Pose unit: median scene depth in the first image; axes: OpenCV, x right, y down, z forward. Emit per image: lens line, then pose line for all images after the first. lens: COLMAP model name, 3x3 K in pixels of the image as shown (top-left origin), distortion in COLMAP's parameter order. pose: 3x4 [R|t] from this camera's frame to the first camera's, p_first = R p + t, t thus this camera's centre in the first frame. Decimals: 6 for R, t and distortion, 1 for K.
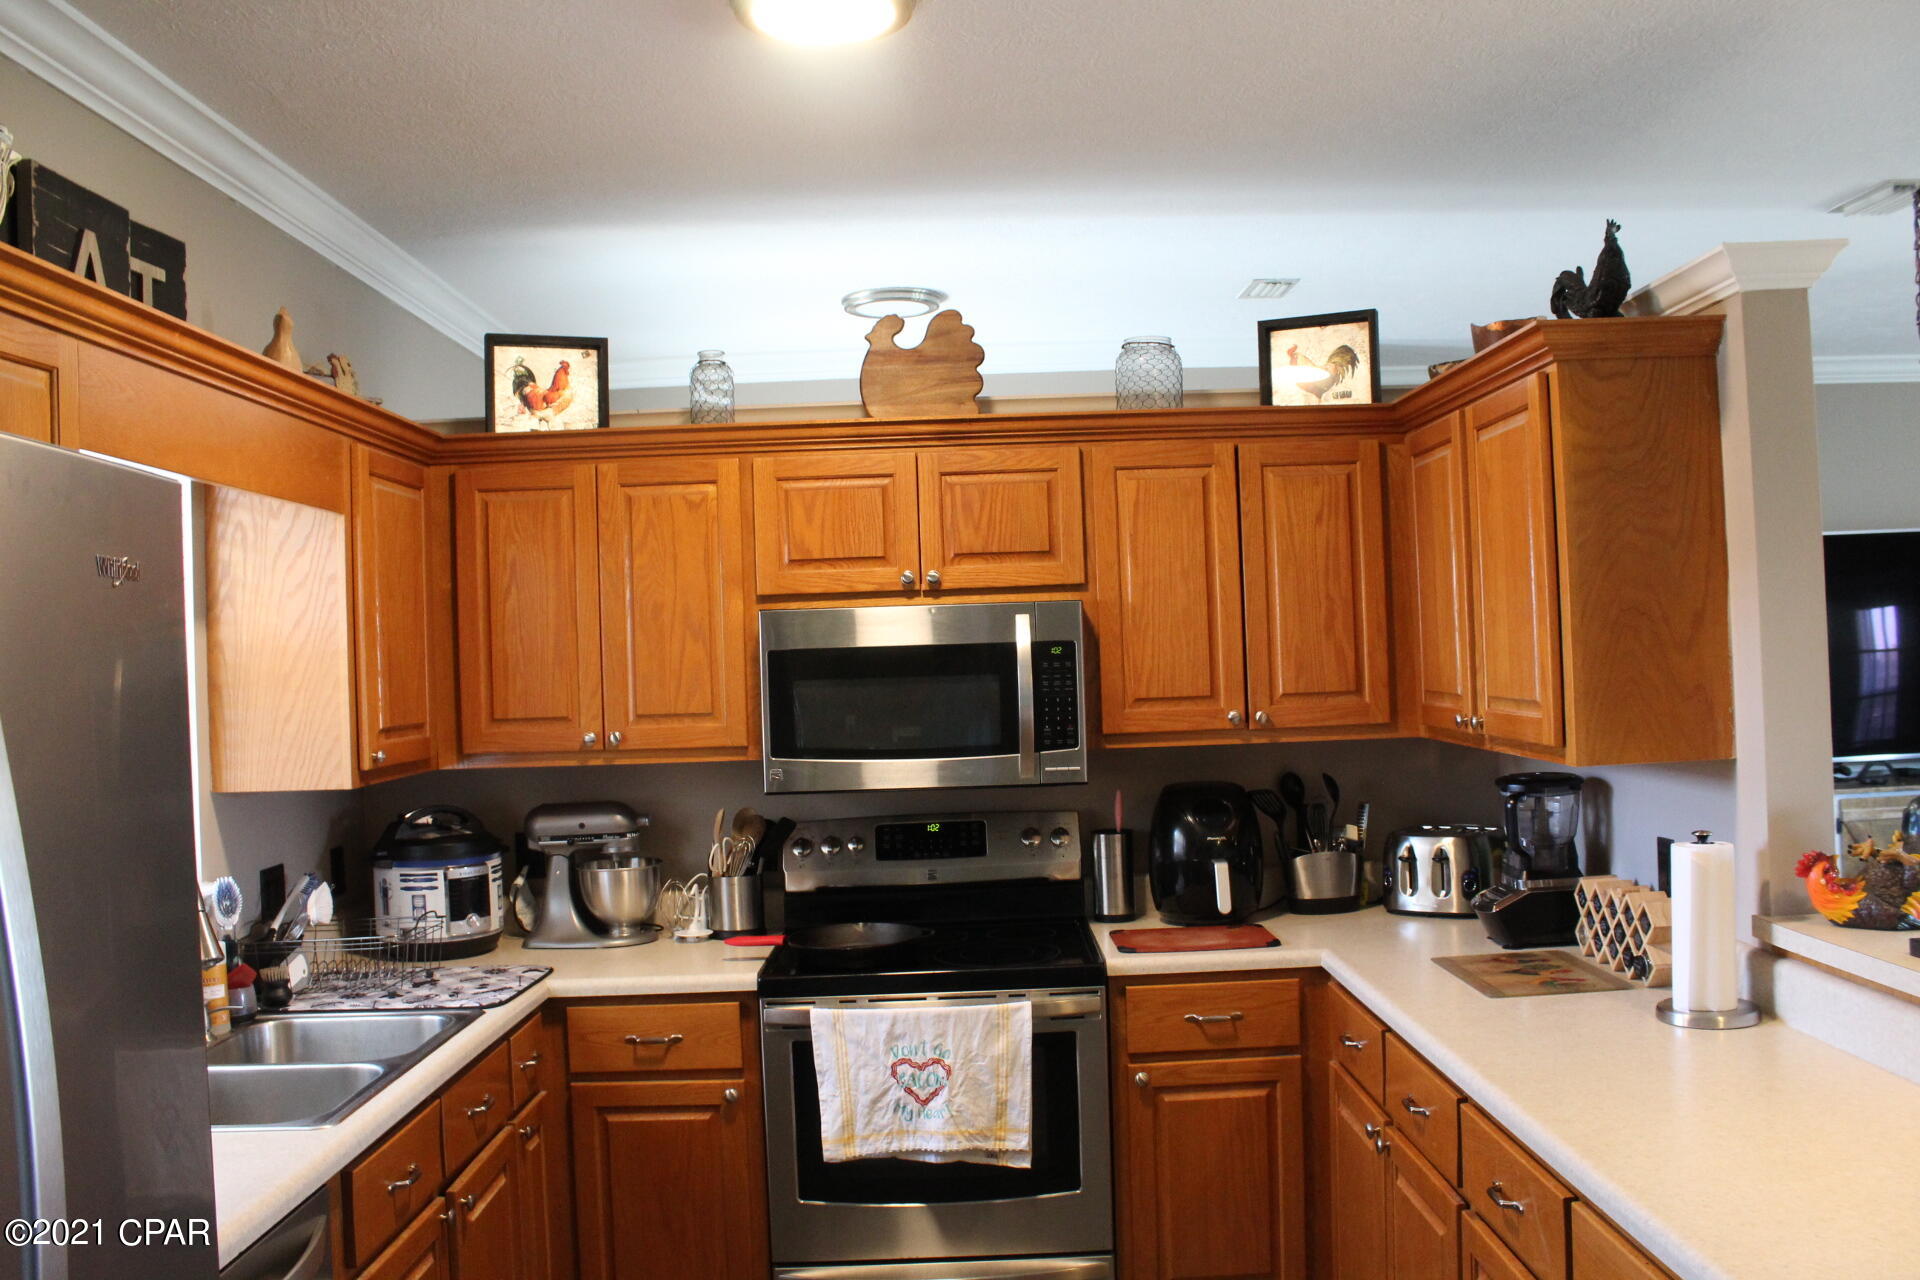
lens RADIAL K [[1590.5, 0, 967.1], [0, 1590.5, 644.7], [0, 0, 1]] dist [-0.147774, 0.077010]
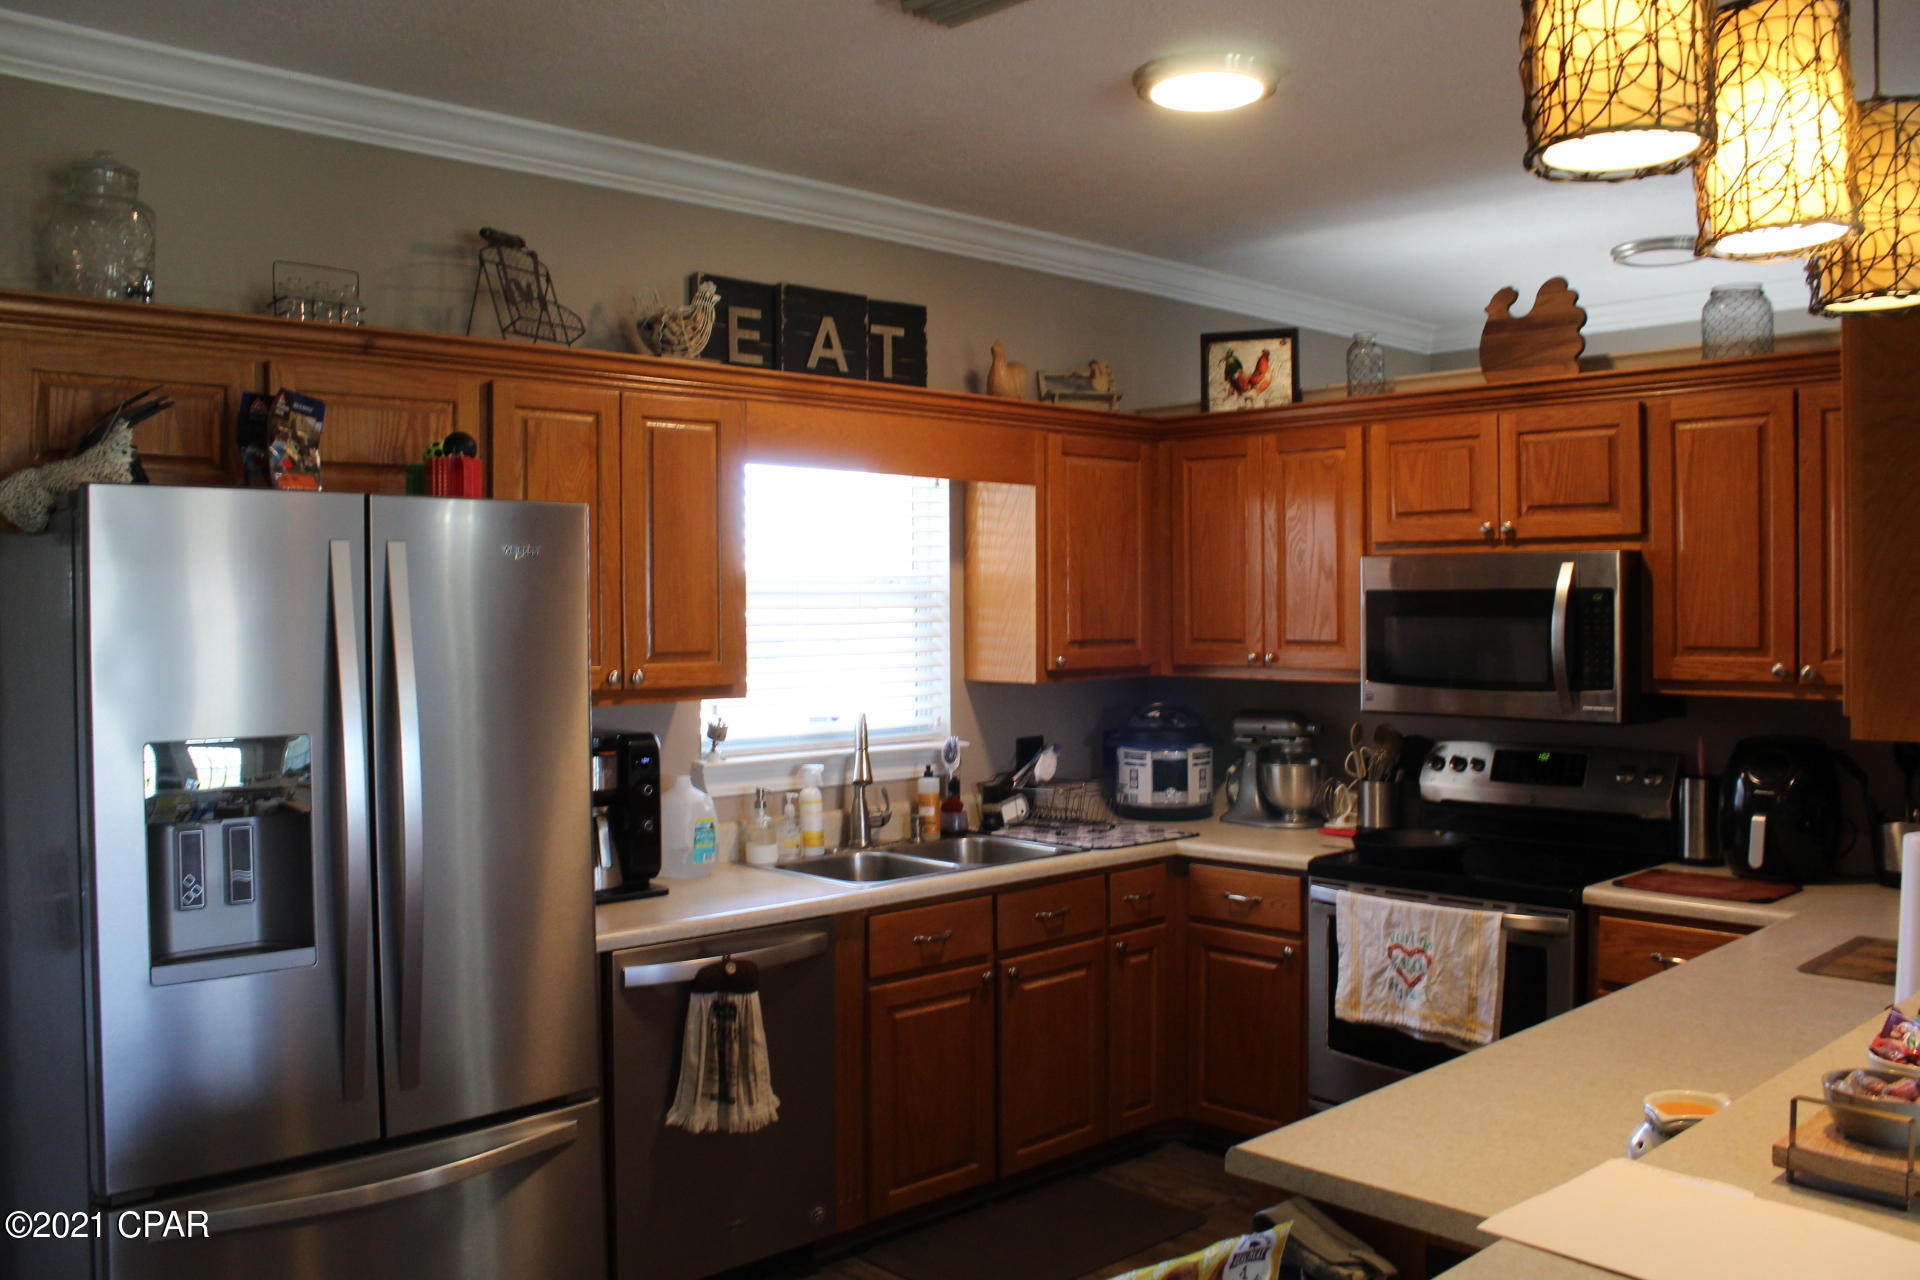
lens RADIAL K [[1590.5, 0, 961.9], [0, 1590.5, 636.9], [0, 0, 1]] dist [-0.147774, 0.077010]
pose [[0.678504, 0.045053, -0.733214, 0.519232], [-0.012227, 0.998672, 0.050050, -0.016375], [0.734495, -0.024994, 0.678154, -0.015445]]
